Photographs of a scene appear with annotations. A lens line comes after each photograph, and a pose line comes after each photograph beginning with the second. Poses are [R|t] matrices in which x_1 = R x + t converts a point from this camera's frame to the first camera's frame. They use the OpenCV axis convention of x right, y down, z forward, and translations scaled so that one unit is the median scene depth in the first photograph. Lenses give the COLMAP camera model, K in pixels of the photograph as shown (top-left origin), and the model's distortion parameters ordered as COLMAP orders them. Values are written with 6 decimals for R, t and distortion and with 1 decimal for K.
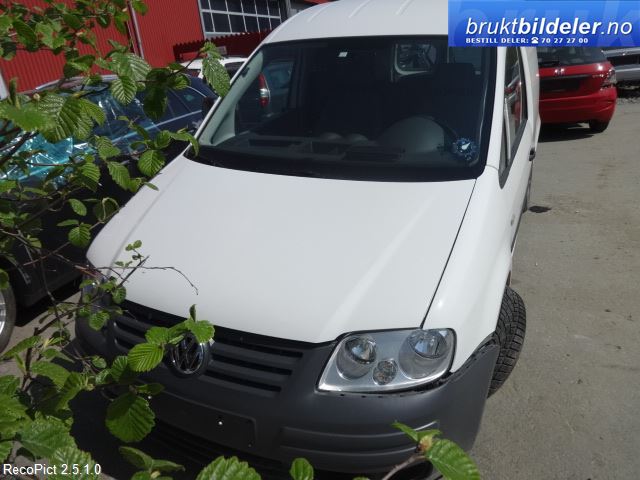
lens RADIAL K [[467.0, 0, 319.3], [0, 467.0, 239.4], [0, 0, 1]] dist [-0.000103, 0.001803]
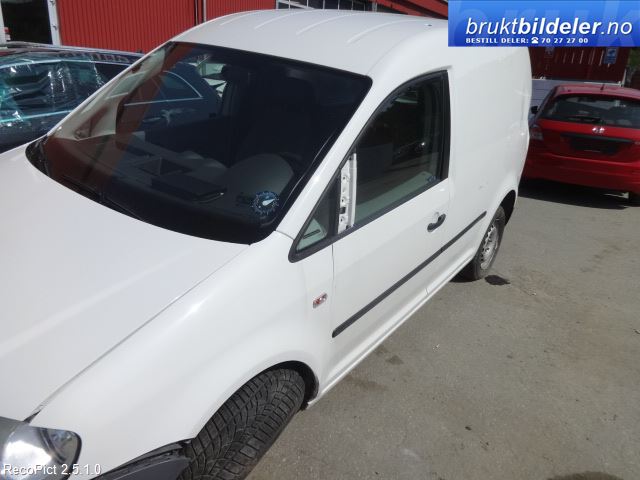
lens RADIAL K [[467.0, 0, 321.6], [0, 467.0, 240.9], [0, 0, 1]] dist [-0.000103, 0.001803]
pose [[0.968950, 0.218194, -0.116305, 0.336442], [-0.218476, 0.975786, 0.010477, -0.105287], [0.115775, 0.015259, 0.993158, 0.125321]]
